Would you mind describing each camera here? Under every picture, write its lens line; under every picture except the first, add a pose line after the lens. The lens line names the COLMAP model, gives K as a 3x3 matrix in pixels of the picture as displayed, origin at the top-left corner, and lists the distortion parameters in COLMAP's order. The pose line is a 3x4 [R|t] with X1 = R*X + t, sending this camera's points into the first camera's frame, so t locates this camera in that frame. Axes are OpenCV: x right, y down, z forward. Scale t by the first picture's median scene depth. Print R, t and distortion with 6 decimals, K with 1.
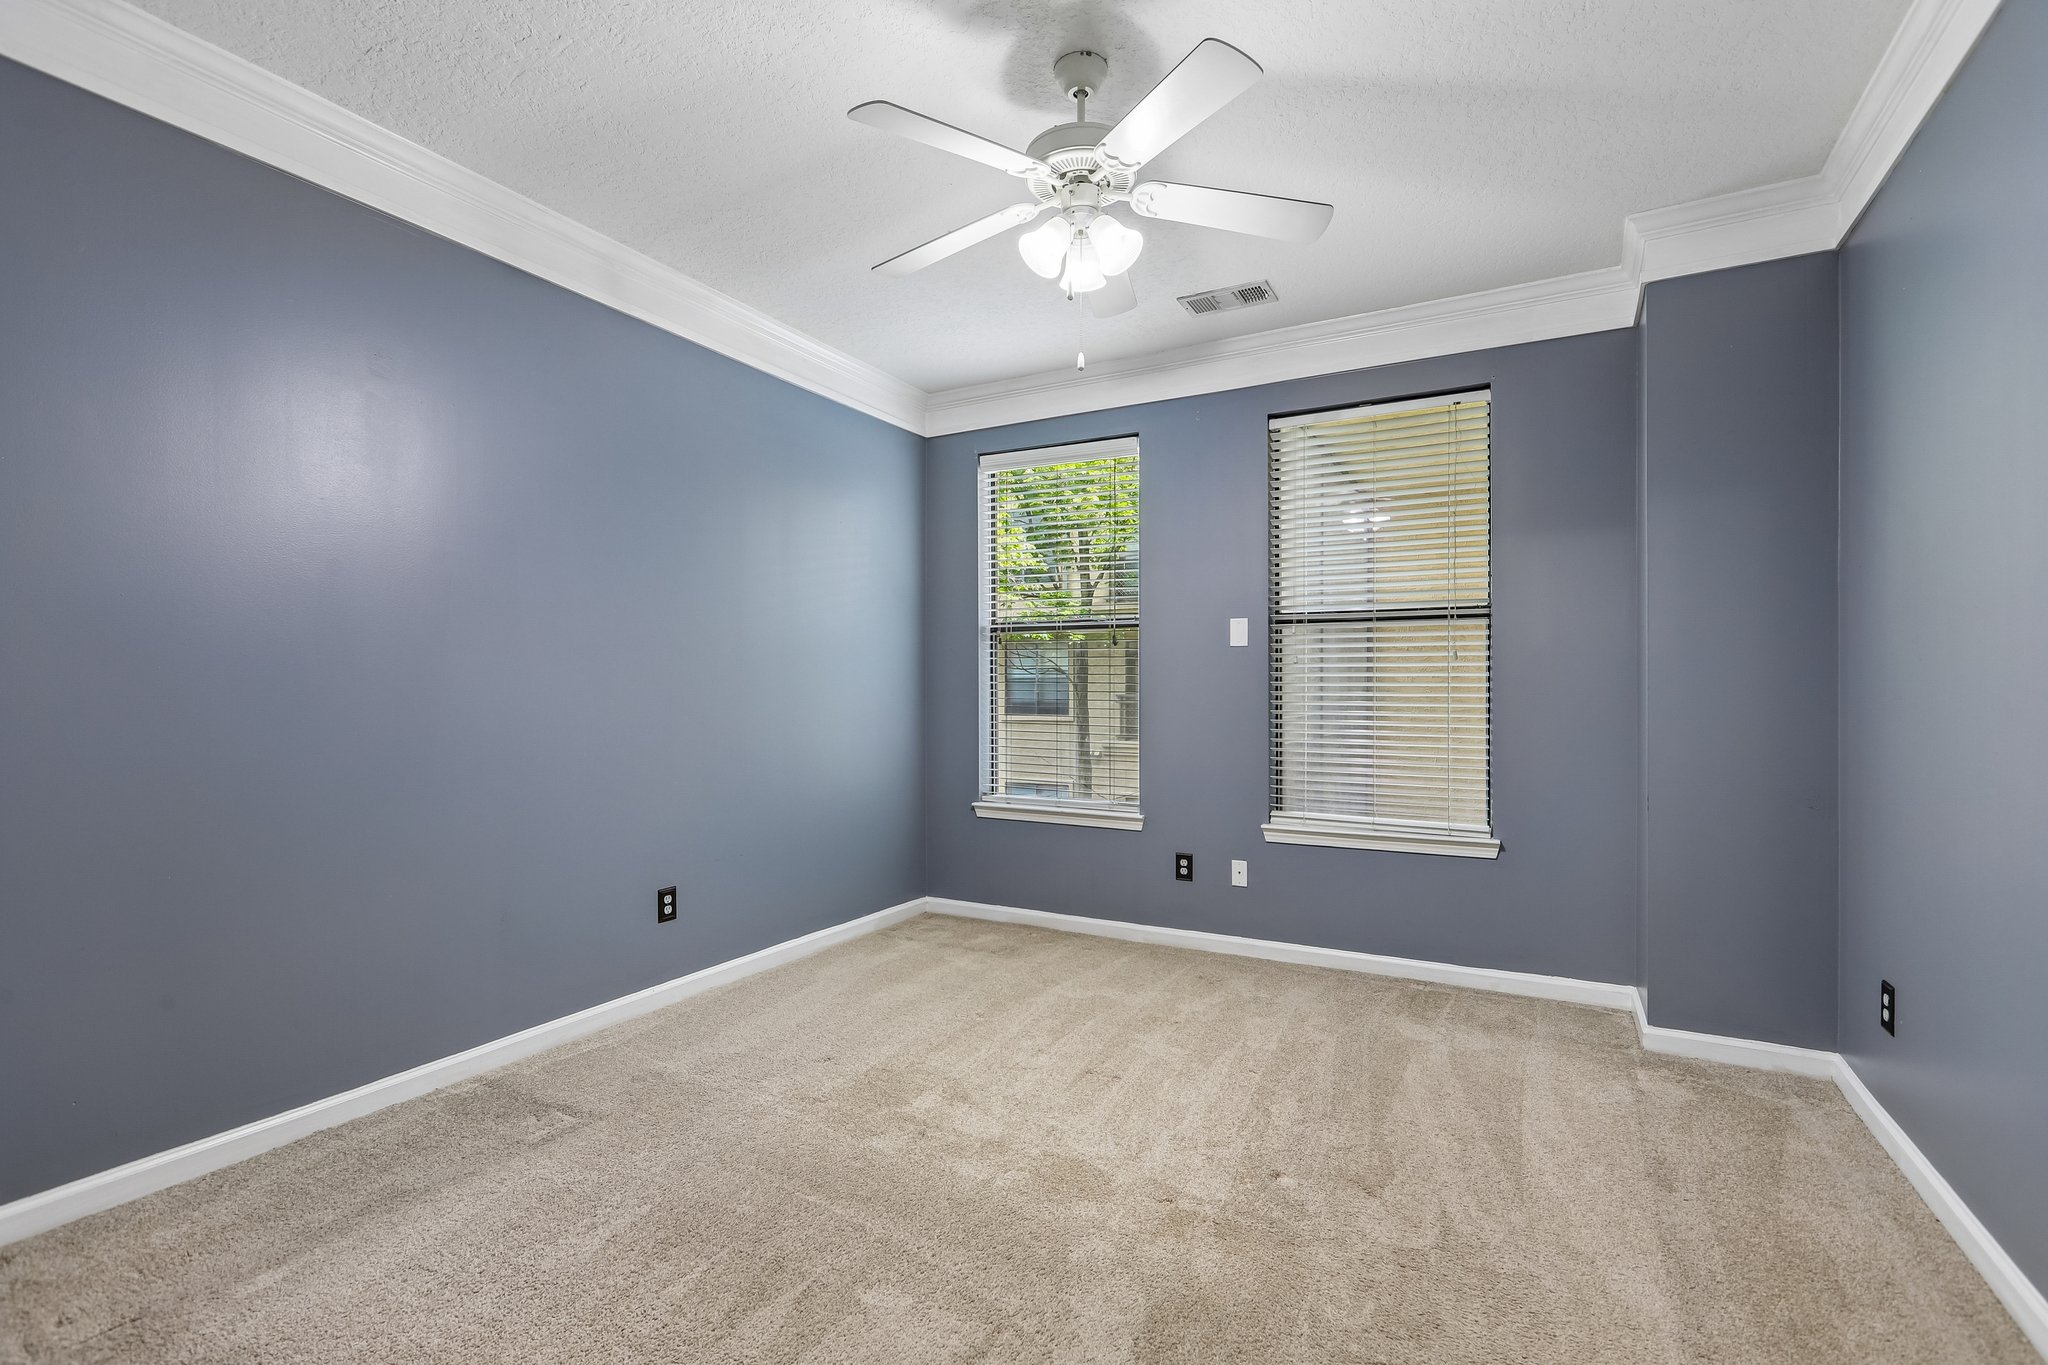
lens RADIAL K [[919.3, 0, 1026.8], [0, 919.3, 684.9], [0, 0, 1]] dist [-0.002772, 0.001909]
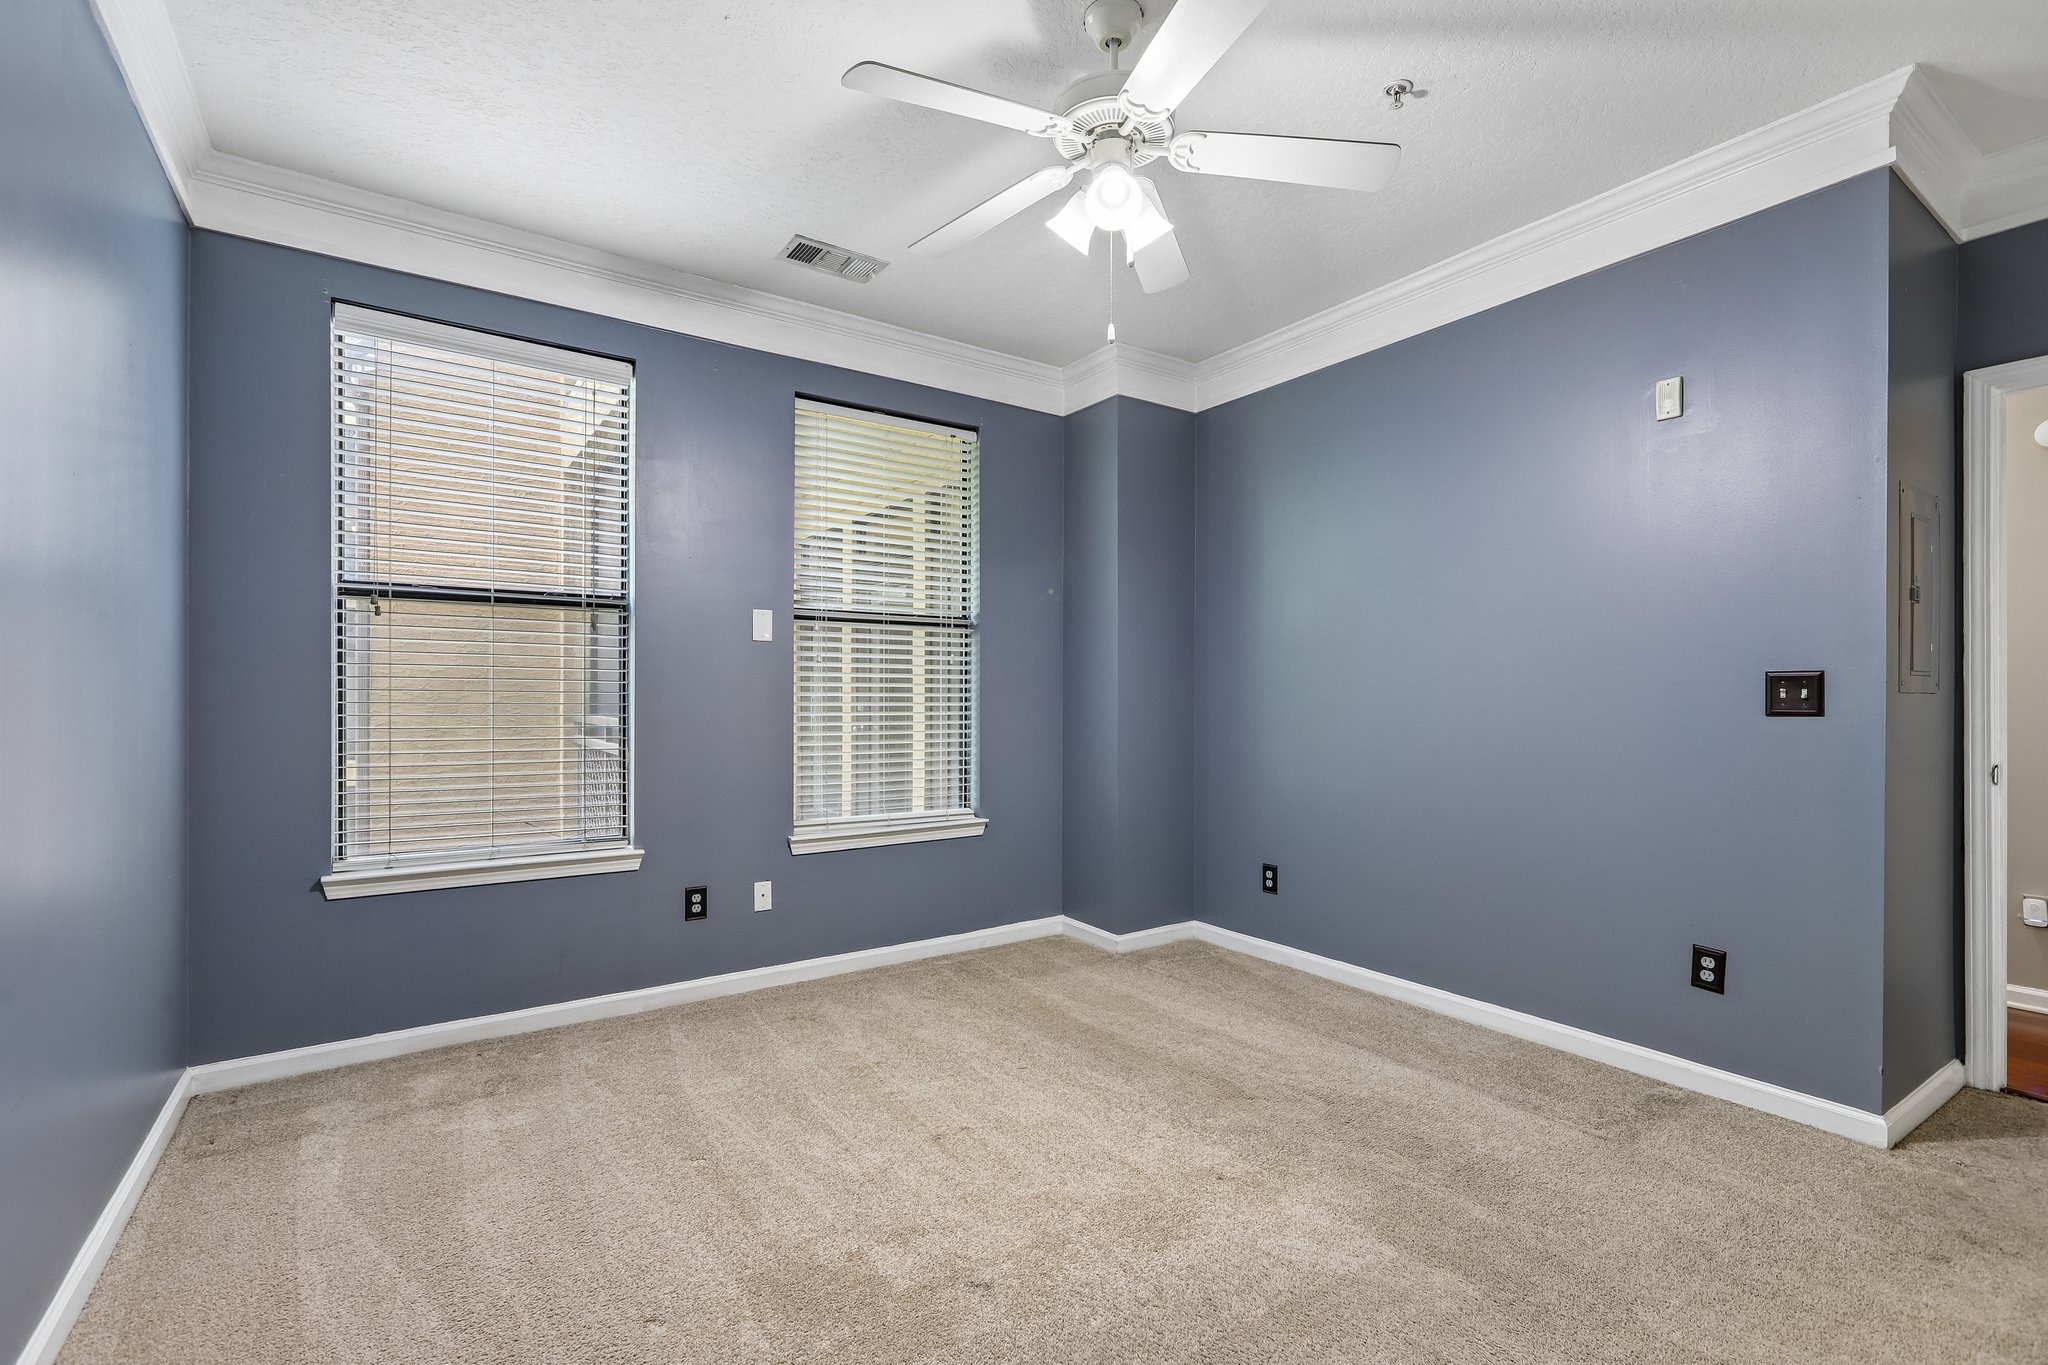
lens RADIAL K [[919.3, 0, 1038.0], [0, 919.3, 686.2], [0, 0, 1]] dist [-0.002772, 0.001909]
pose [[0.439516, 0.005365, 0.898219, -0.531034], [-0.009177, 0.999957, -0.001482, 0.000347], [-0.898188, -0.007591, 0.439546, 0.435573]]
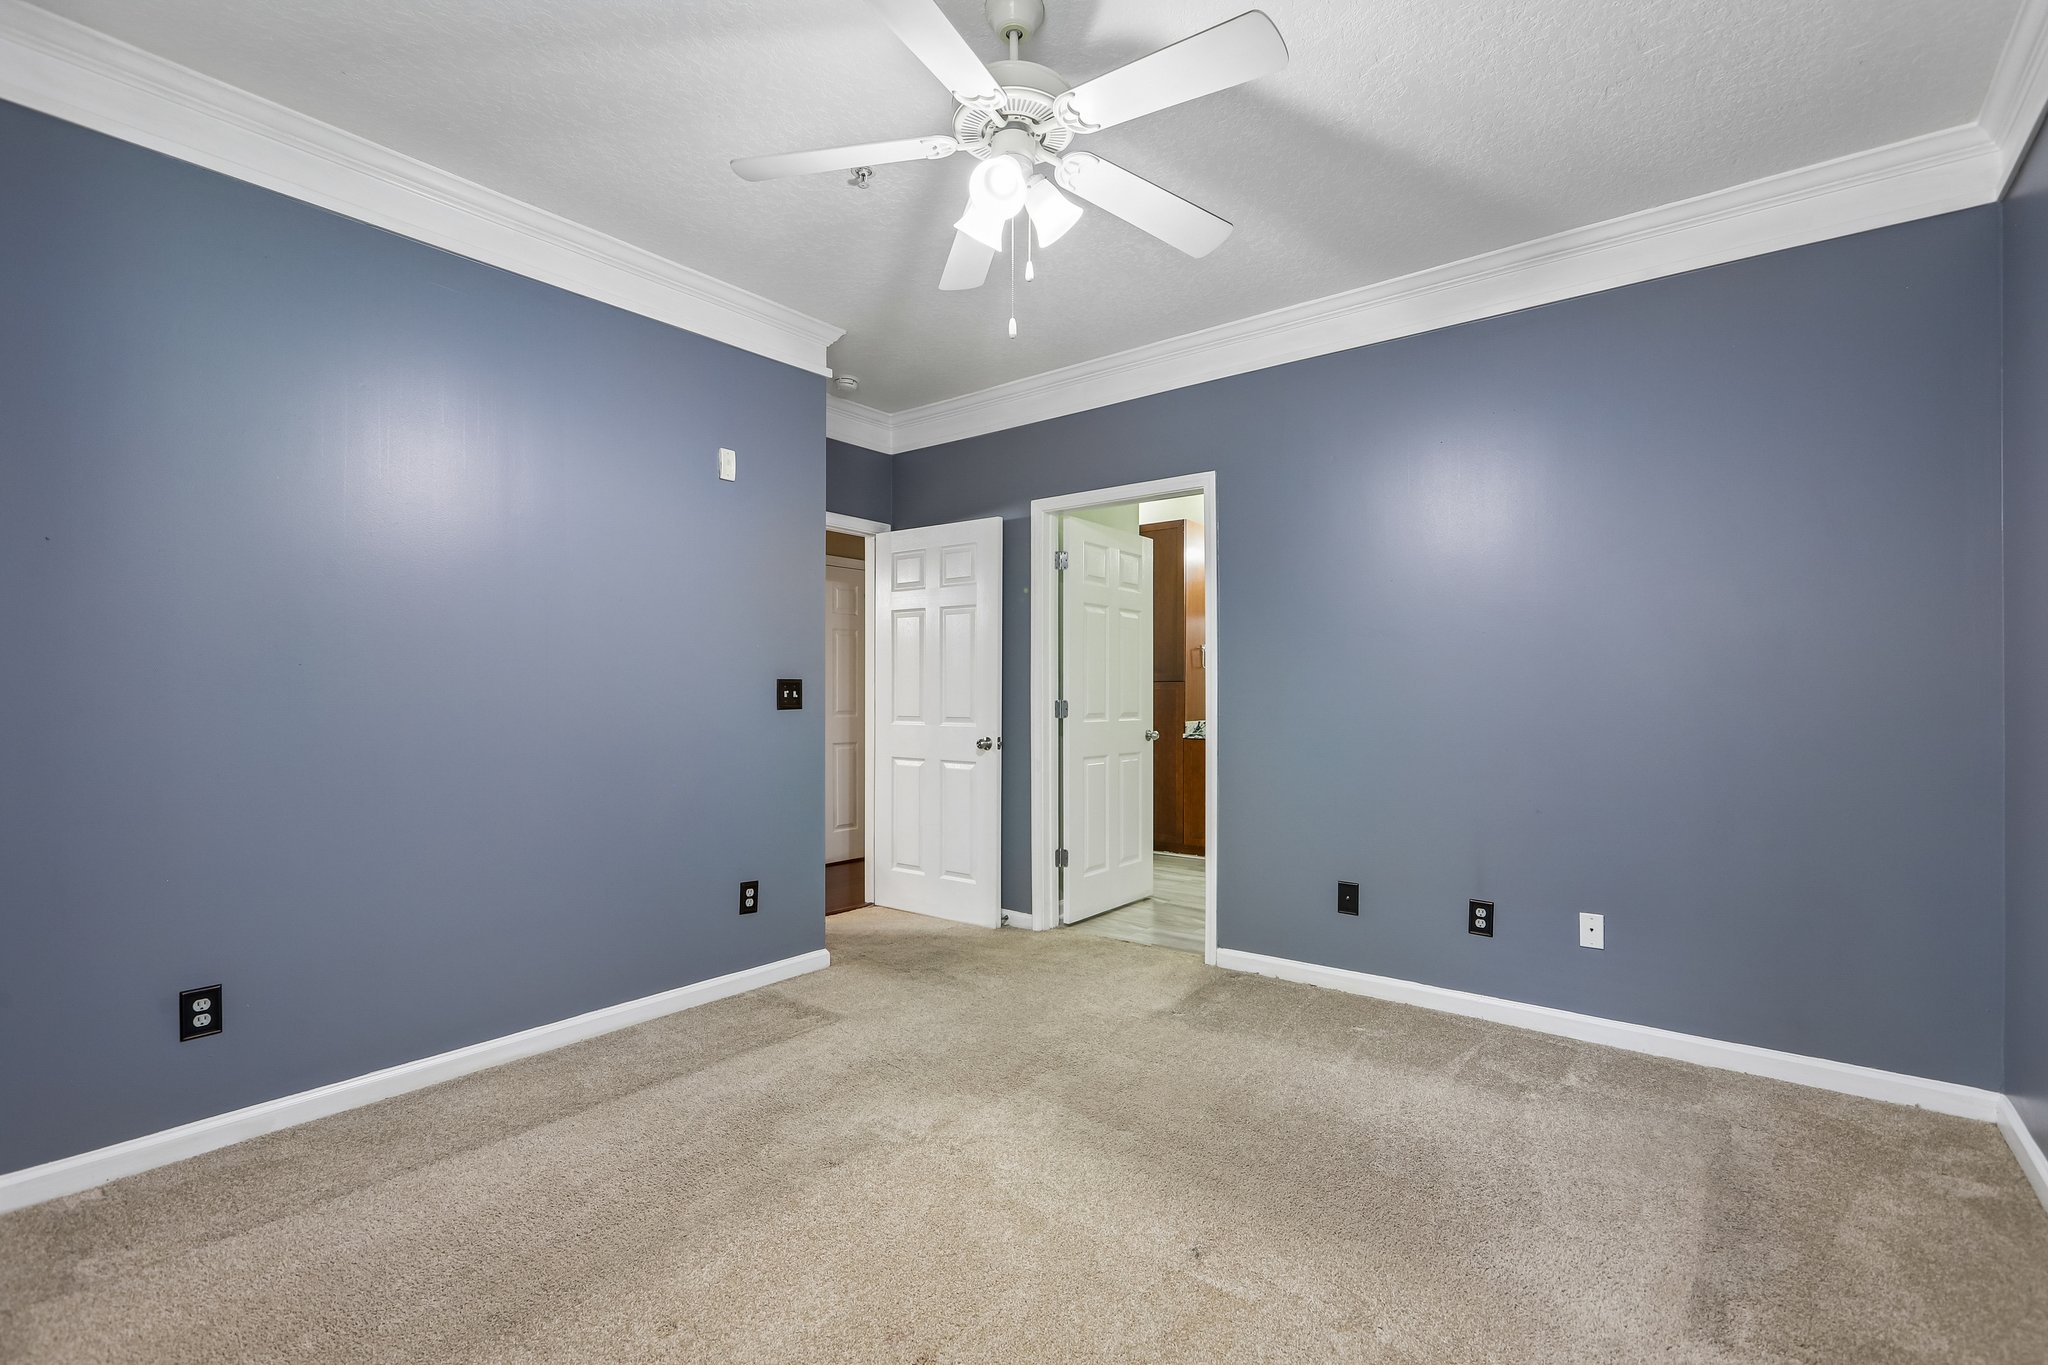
lens RADIAL K [[919.3, 0, 1025.2], [0, 919.3, 698.1], [0, 0, 1]] dist [-0.002772, 0.001909]
pose [[-0.987523, 0.004657, 0.157406, -0.066295], [0.003147, 0.999947, -0.009841, 0.016478], [-0.157444, -0.009223, -0.987485, 1.248216]]
